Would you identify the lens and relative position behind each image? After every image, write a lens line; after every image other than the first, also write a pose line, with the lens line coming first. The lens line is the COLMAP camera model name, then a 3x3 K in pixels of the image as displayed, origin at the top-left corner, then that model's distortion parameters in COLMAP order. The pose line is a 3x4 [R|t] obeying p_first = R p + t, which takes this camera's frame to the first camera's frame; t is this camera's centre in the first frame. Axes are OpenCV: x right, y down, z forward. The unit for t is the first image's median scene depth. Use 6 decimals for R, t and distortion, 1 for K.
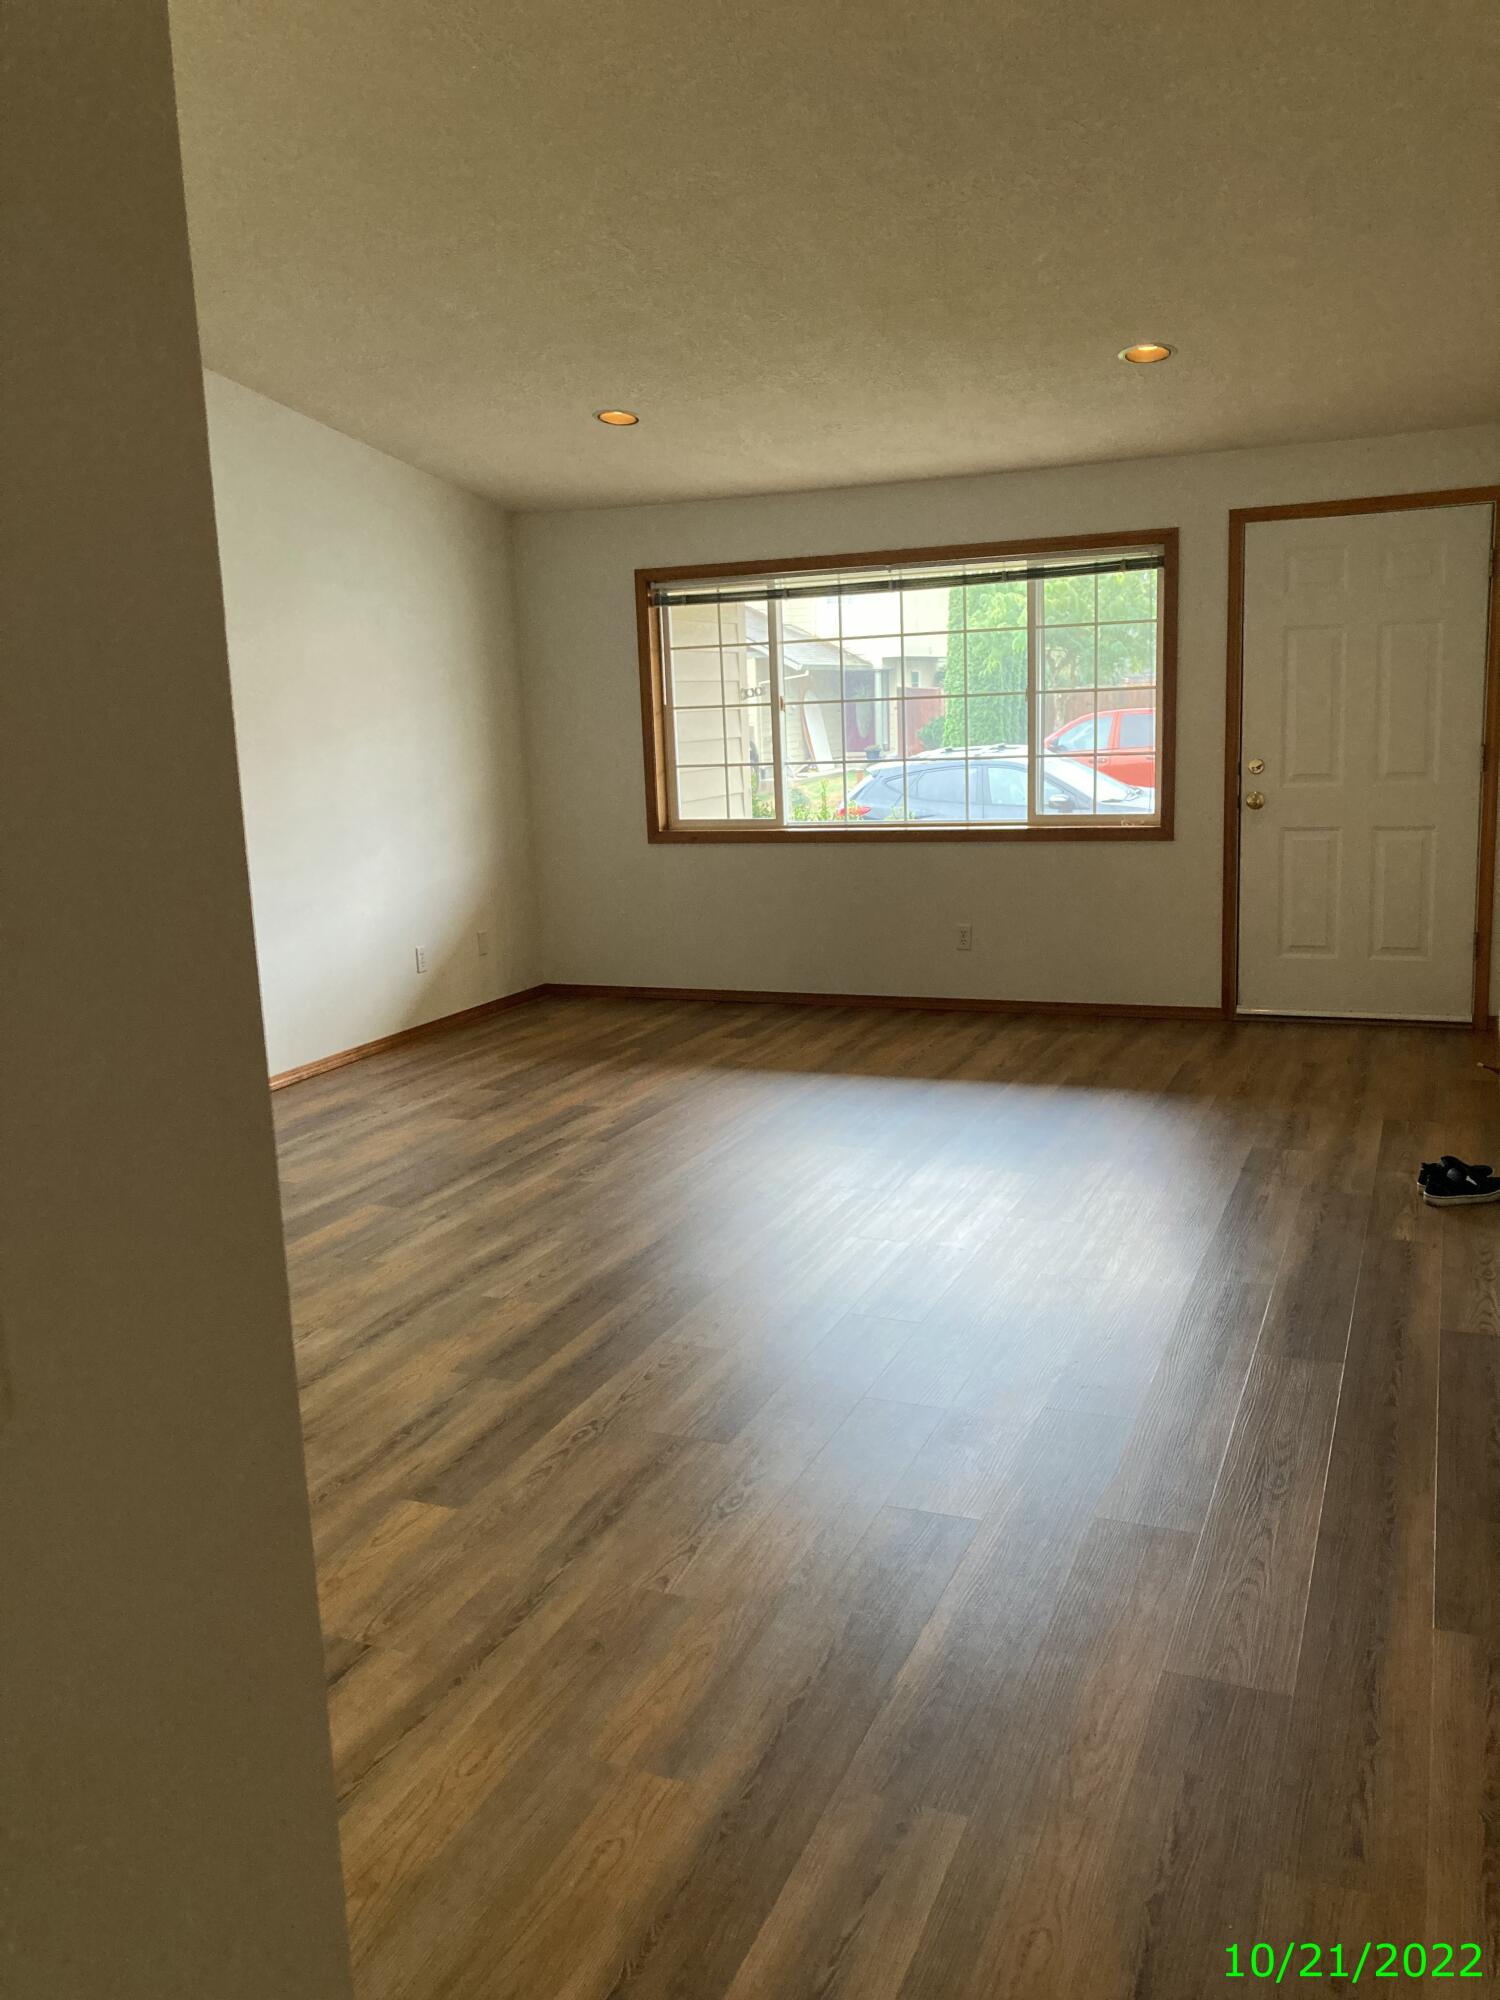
lens RADIAL K [[1651.3, 0, 740.3], [0, 1651.3, 1011.9], [0, 0, 1]] dist [0.038607, -0.041131]
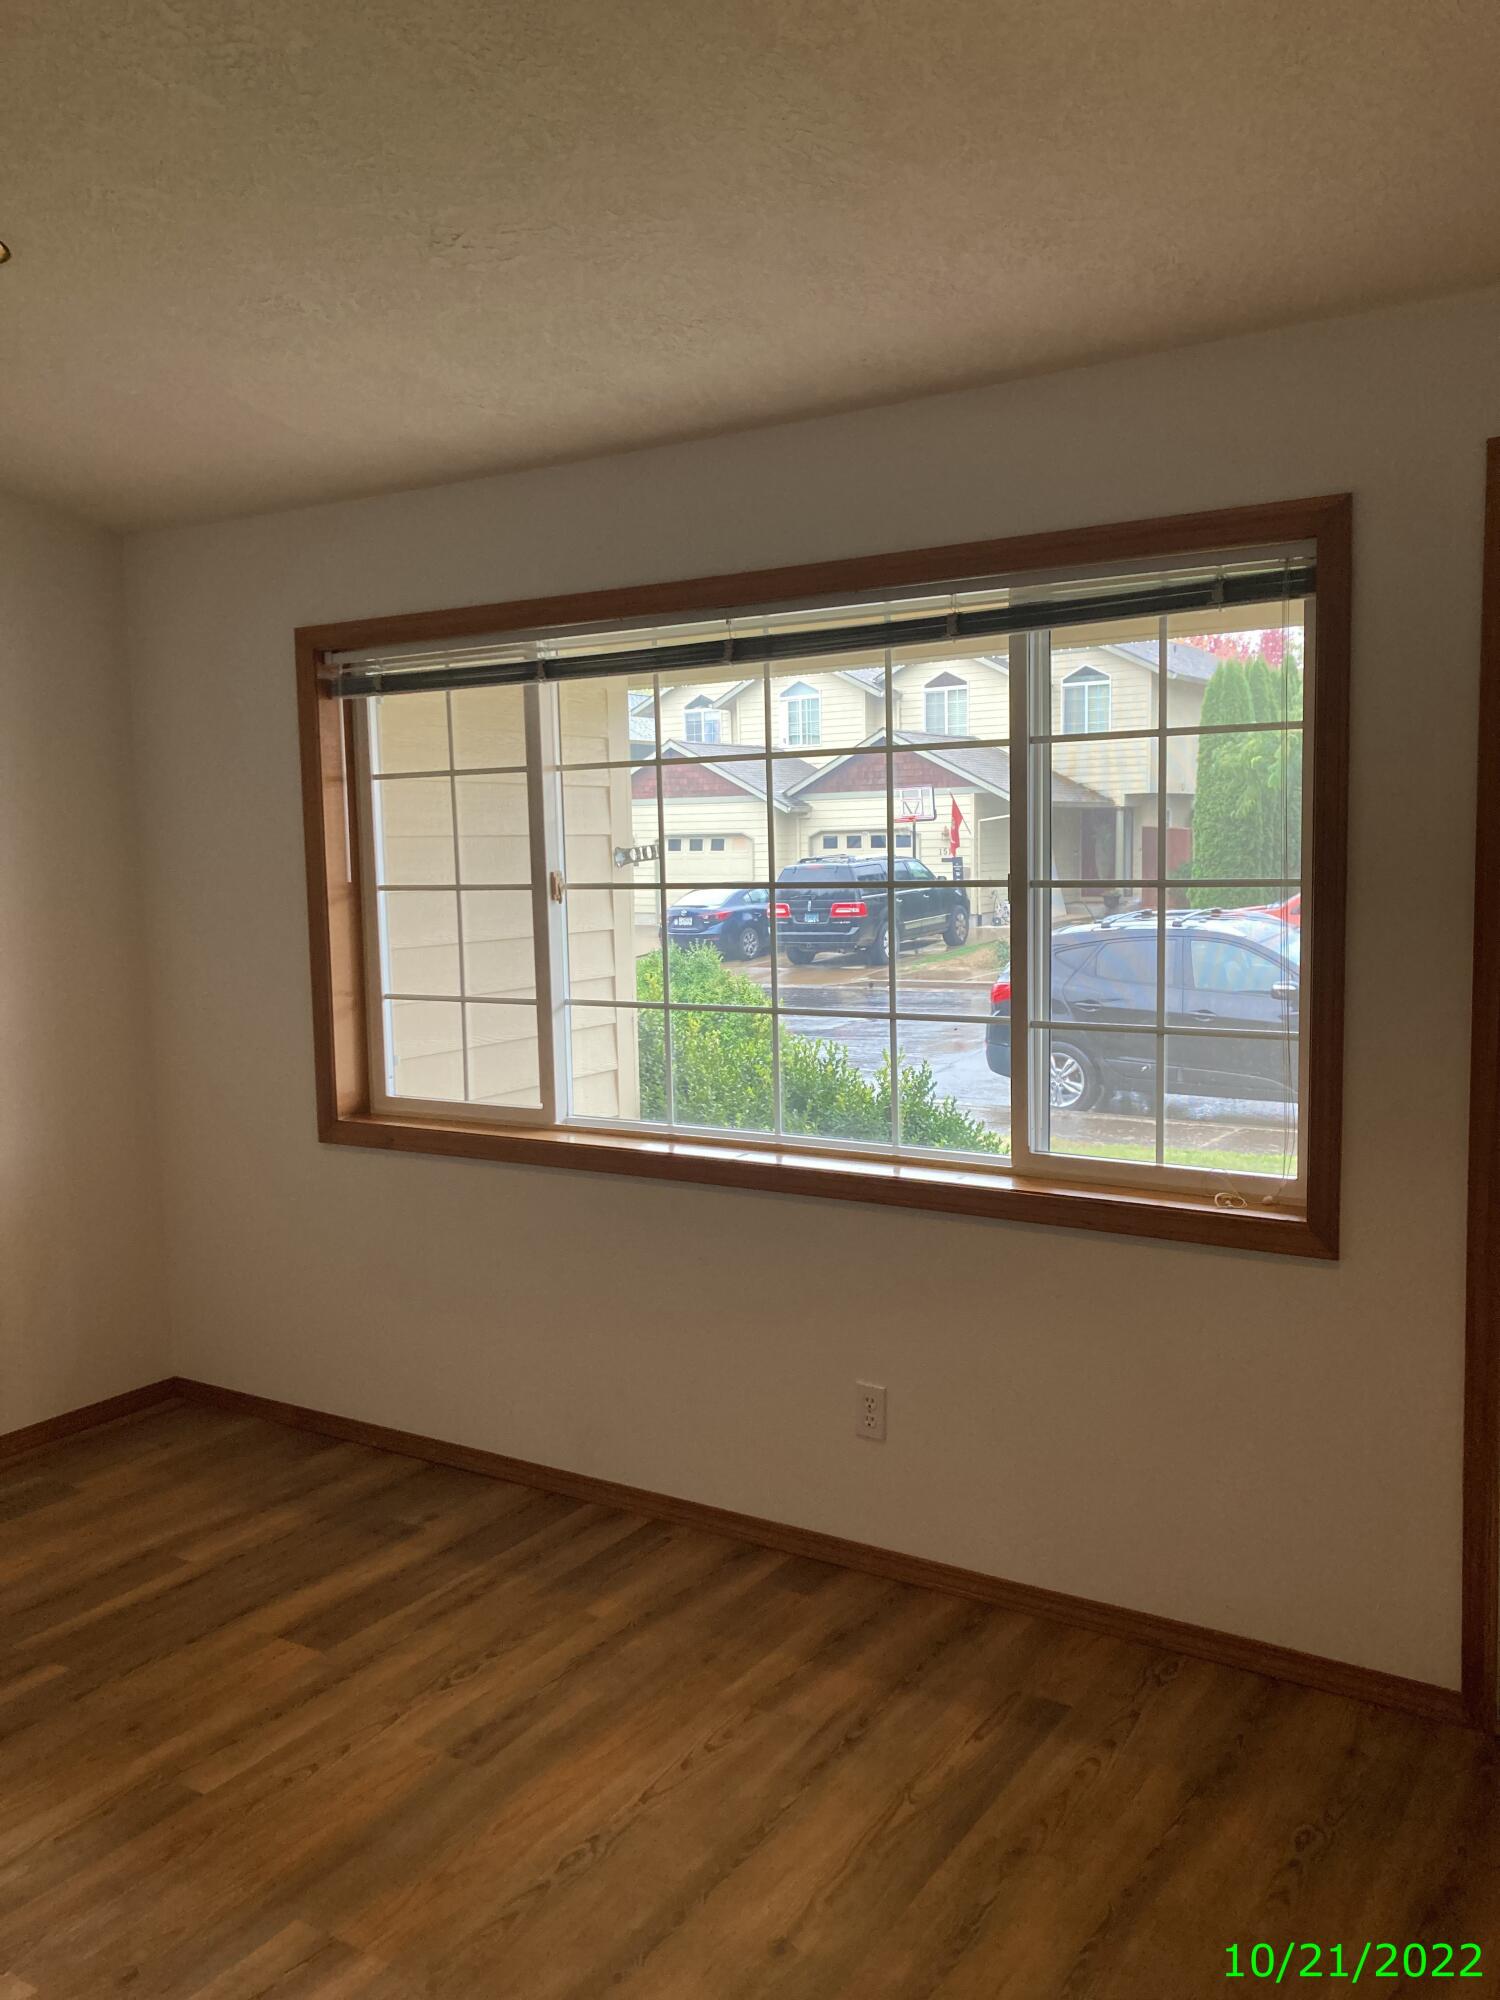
lens RADIAL K [[1651.3, 0, 740.1], [0, 1651.3, 987.9], [0, 0, 1]] dist [0.038607, -0.041131]
pose [[0.978790, 0.036059, -0.201668, 0.192269], [-0.054098, 0.994940, -0.084668, -0.122909], [0.197595, 0.093782, 0.975788, 0.554558]]
